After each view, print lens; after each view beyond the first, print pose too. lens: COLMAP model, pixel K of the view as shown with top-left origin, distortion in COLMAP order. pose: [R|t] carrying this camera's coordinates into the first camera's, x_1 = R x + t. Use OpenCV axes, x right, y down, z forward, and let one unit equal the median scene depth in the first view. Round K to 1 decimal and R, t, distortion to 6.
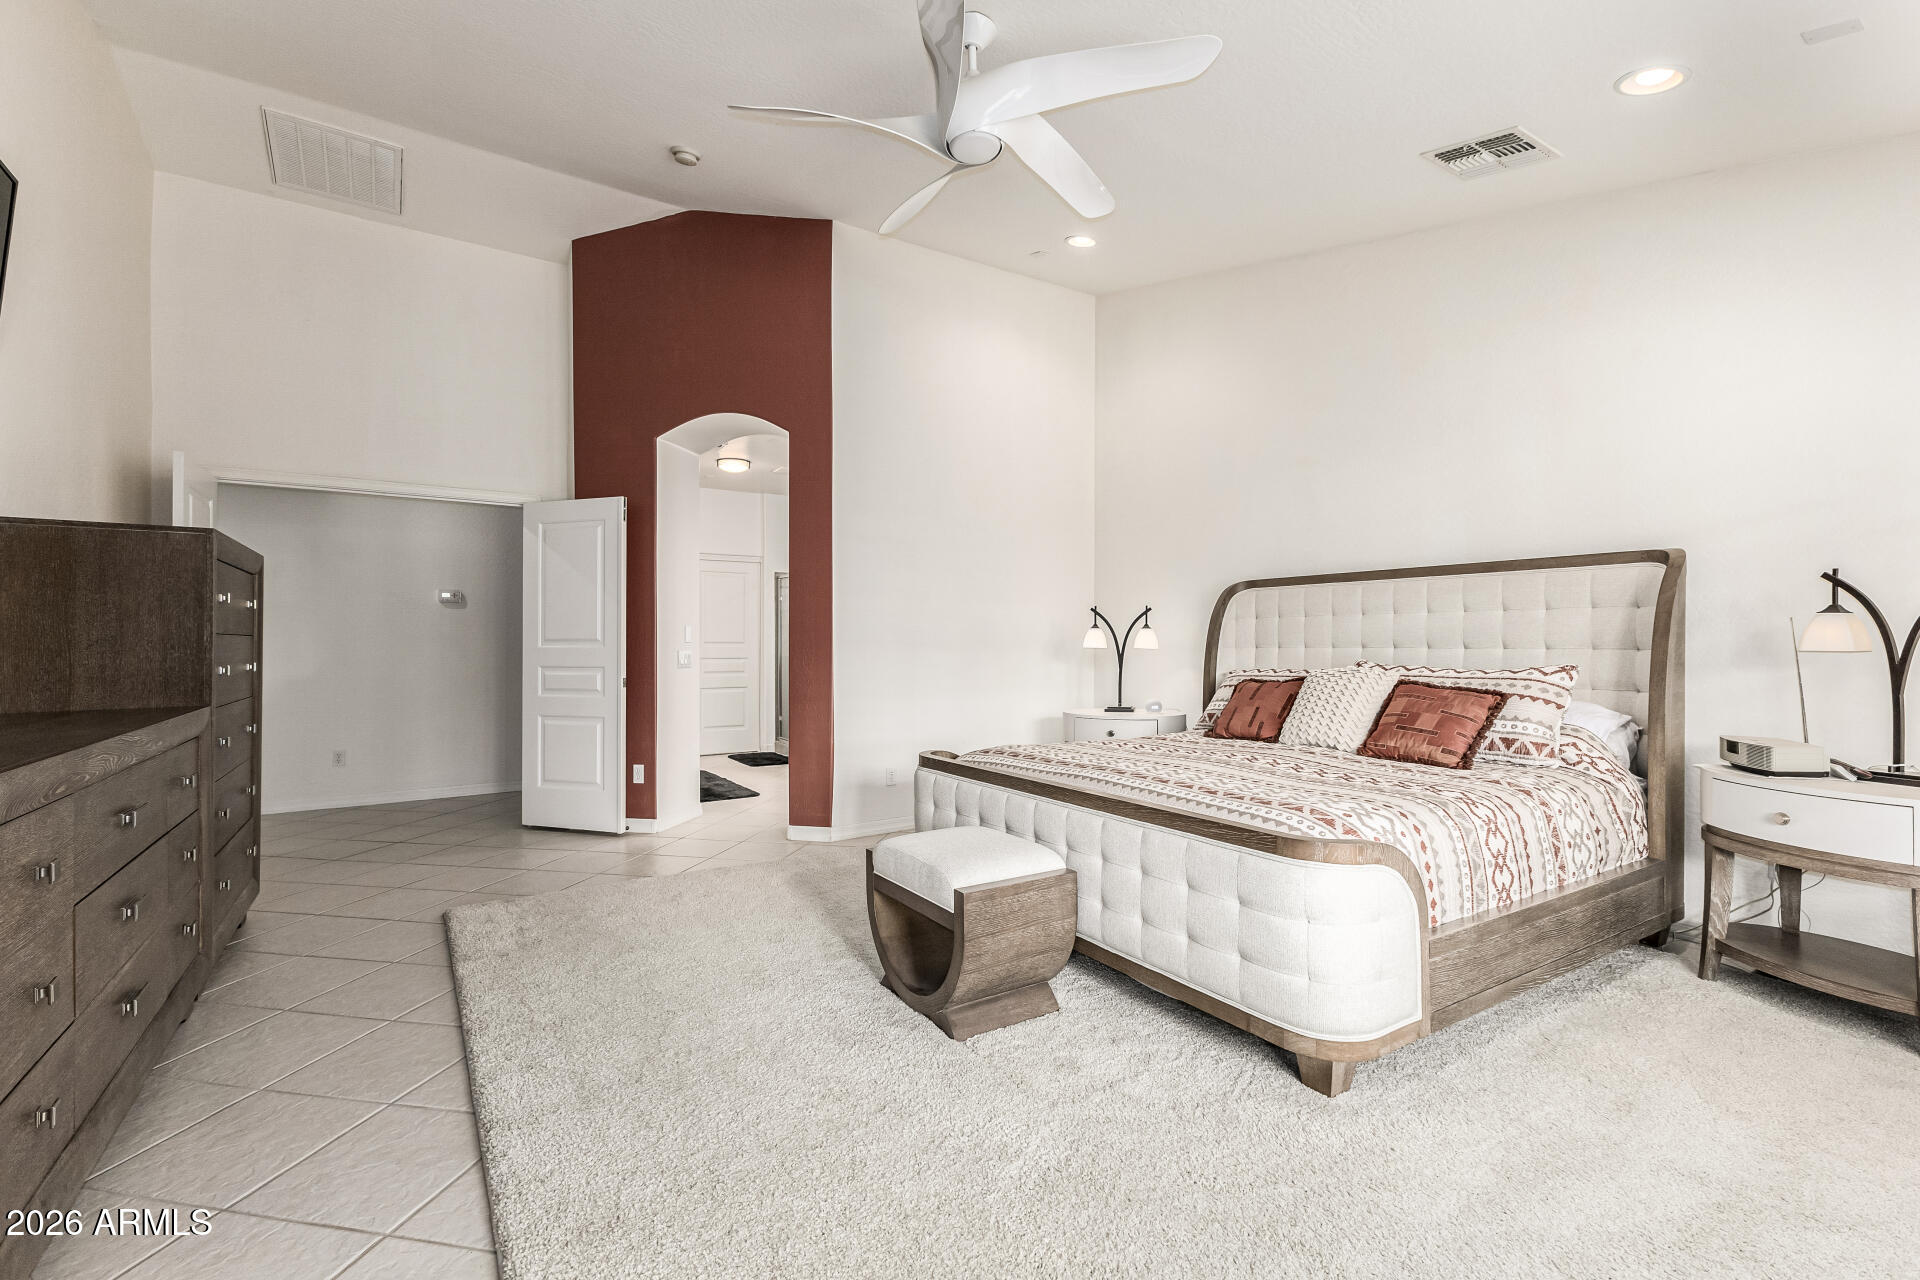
lens RADIAL K [[844.5, 0, 969.4], [0, 844.5, 633.4], [0, 0, 1]] dist [0.003301, 0.000425]
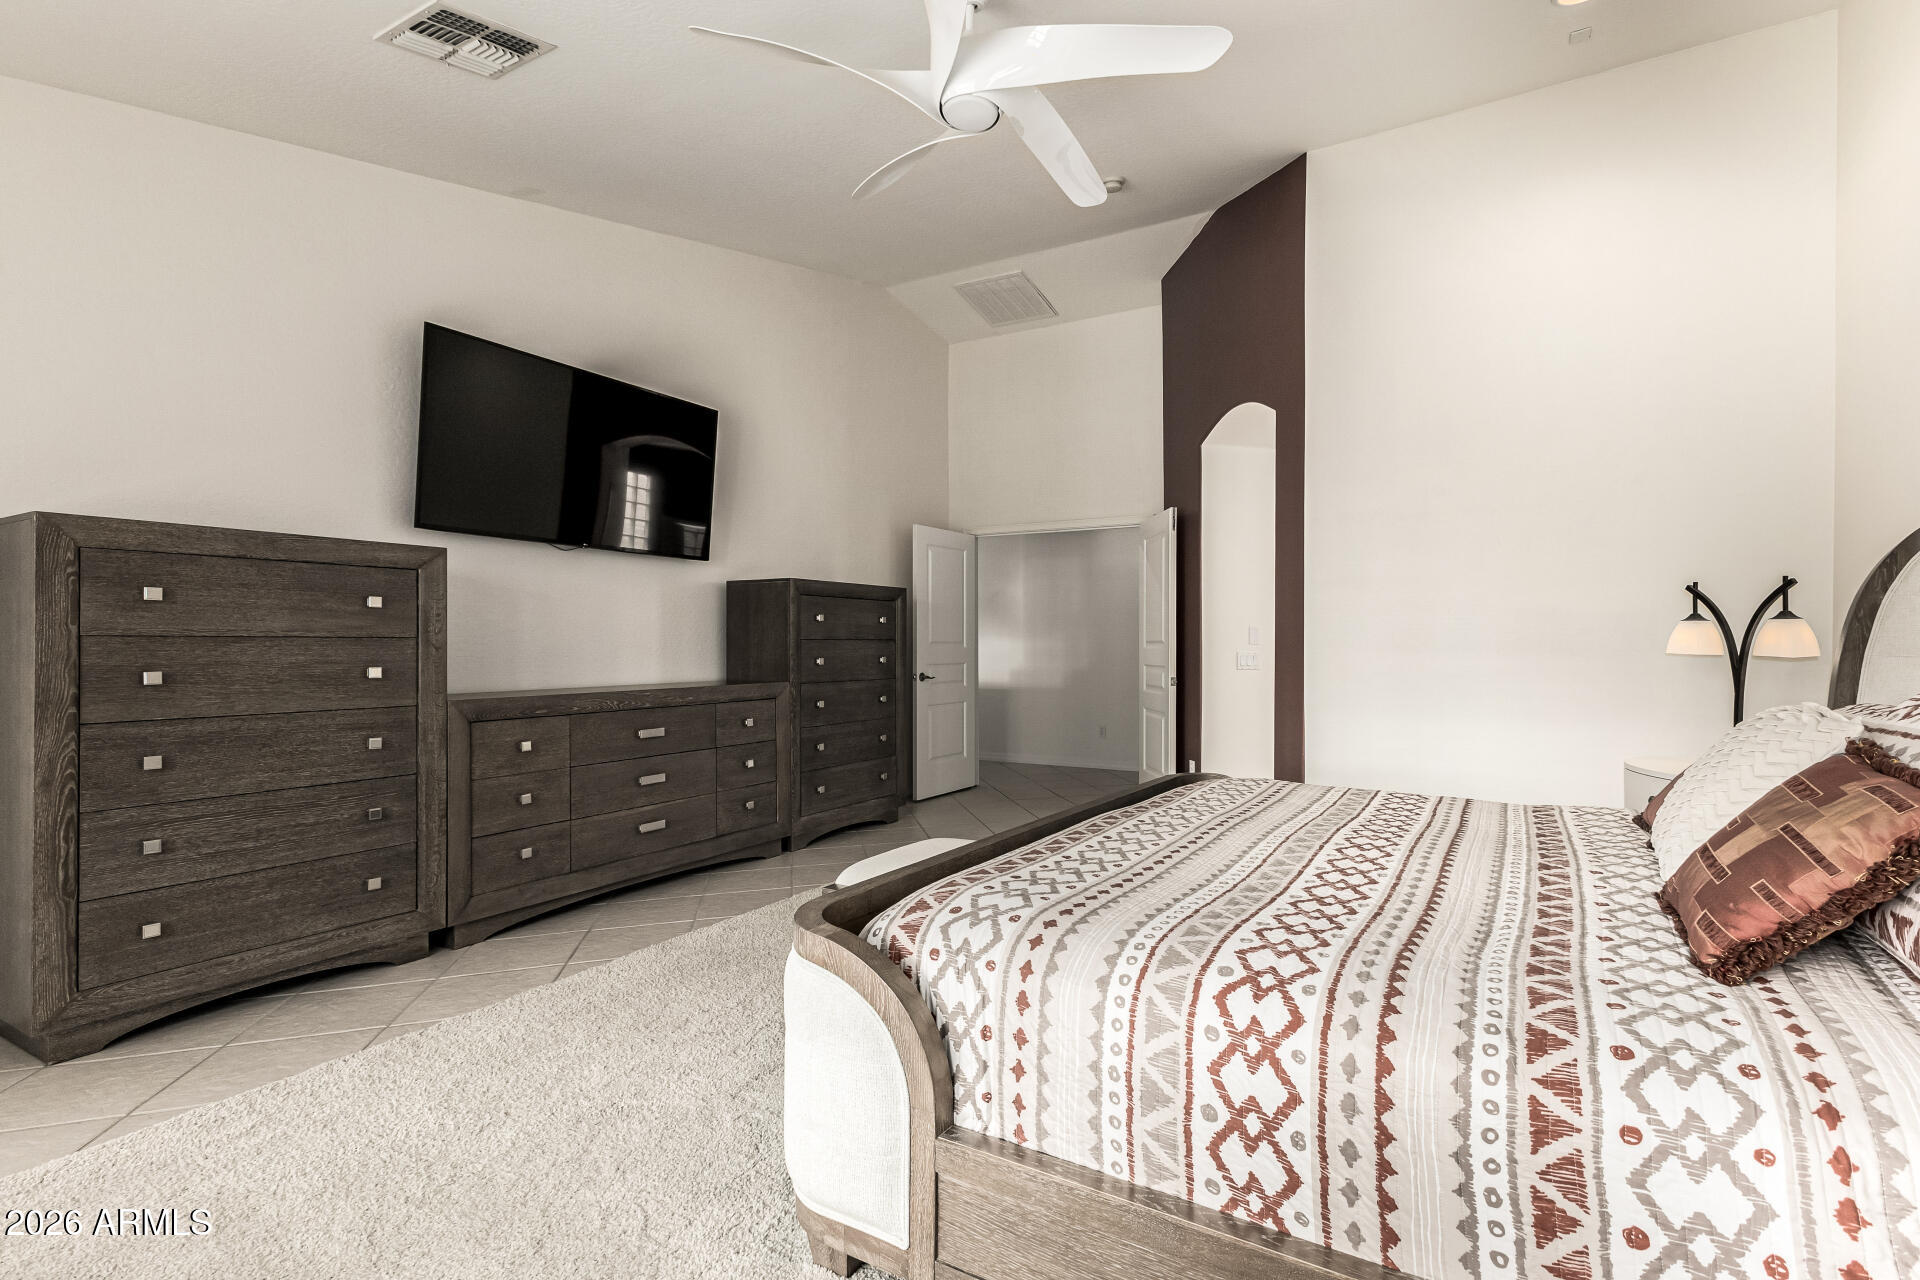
lens RADIAL K [[844.5, 0, 969.4], [0, 844.5, 633.4], [0, 0, 1]] dist [0.003301, 0.000425]
pose [[0.468303, -0.009624, -0.883515, 0.439959], [0.010637, 0.999930, -0.005254, 0.000603], [0.883504, -0.006938, 0.468373, 0.295412]]
